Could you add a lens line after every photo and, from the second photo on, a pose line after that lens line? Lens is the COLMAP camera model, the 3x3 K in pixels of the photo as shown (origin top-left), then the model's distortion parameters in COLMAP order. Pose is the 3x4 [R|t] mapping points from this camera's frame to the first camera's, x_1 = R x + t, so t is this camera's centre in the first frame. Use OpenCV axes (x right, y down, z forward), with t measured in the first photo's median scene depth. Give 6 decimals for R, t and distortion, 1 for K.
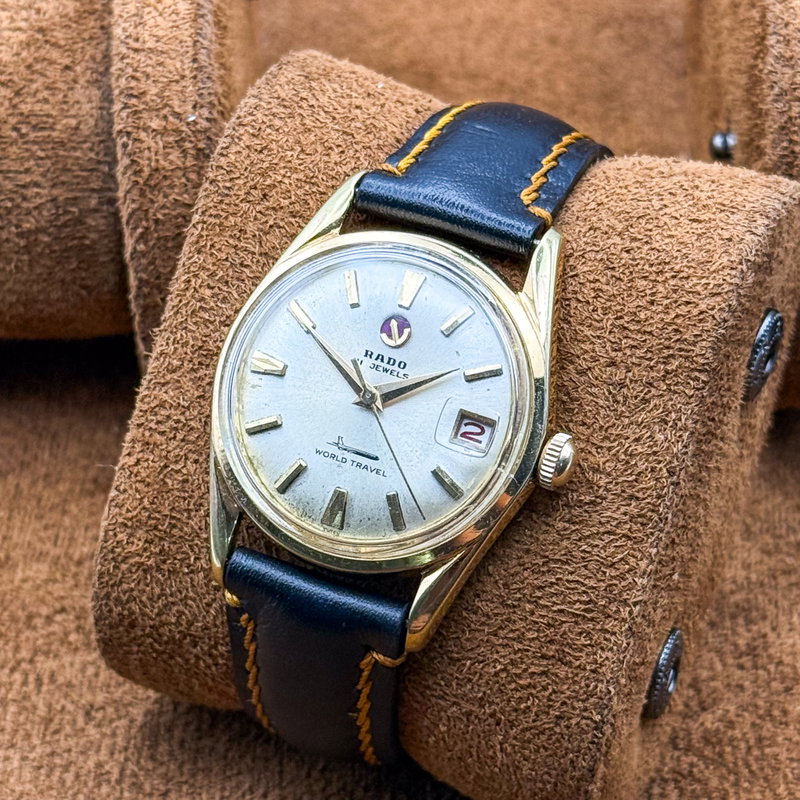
lens RADIAL K [[2695.2, 0, 400.0], [0, 2695.2, 400.0], [0, 0, 1]] dist [0.014162, -1.270505]
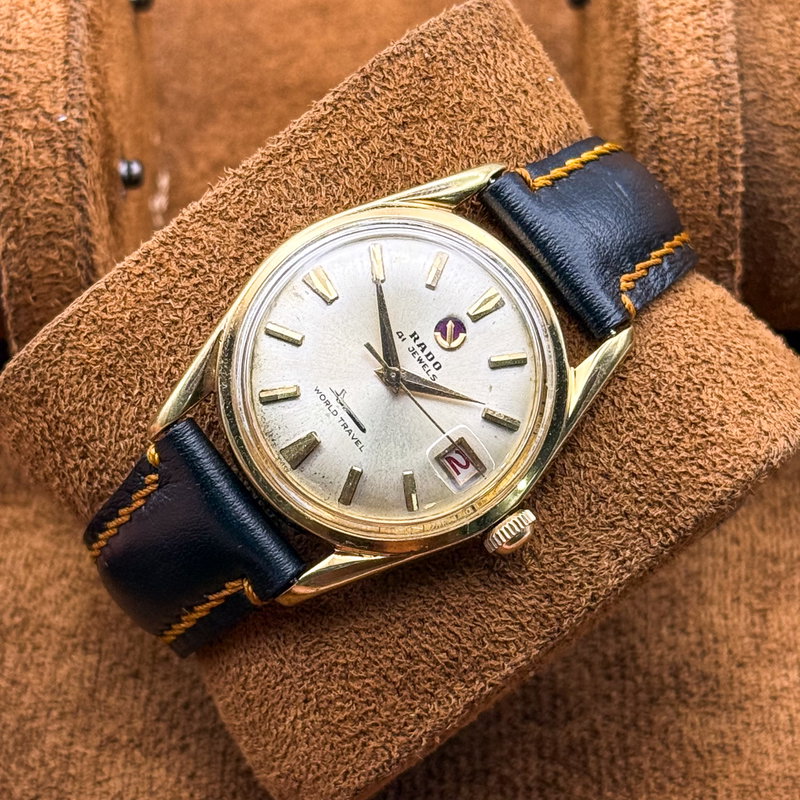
lens RADIAL K [[2695.2, 0, 400.0], [0, 2695.2, 400.0], [0, 0, 1]] dist [0.014162, -1.270505]
pose [[0.816627, 0.543167, 0.195168, -0.193450], [-0.564470, 0.822151, 0.073762, -0.066700], [-0.120393, -0.170402, 0.977992, 0.030903]]
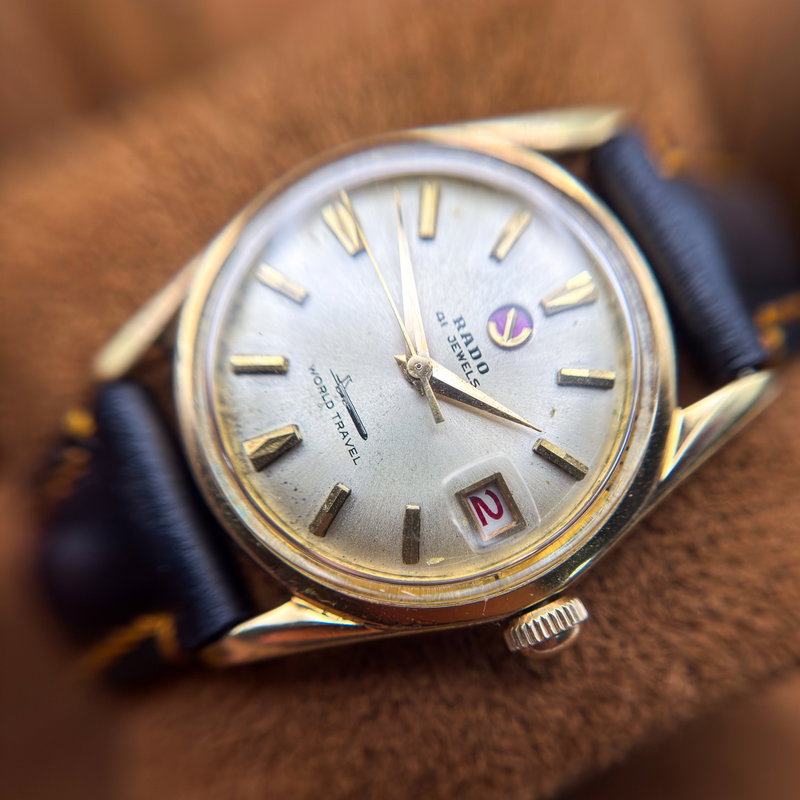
lens RADIAL K [[1072.0, 0, 400.0], [0, 1072.0, 414.1], [0, 0, 1]] dist [0.757373, -0.005132]
pose [[0.708478, 0.704404, 0.043287, -0.018024], [-0.705725, 0.706836, 0.048335, -0.002605], [0.003450, -0.064793, 0.997893, 0.704656]]
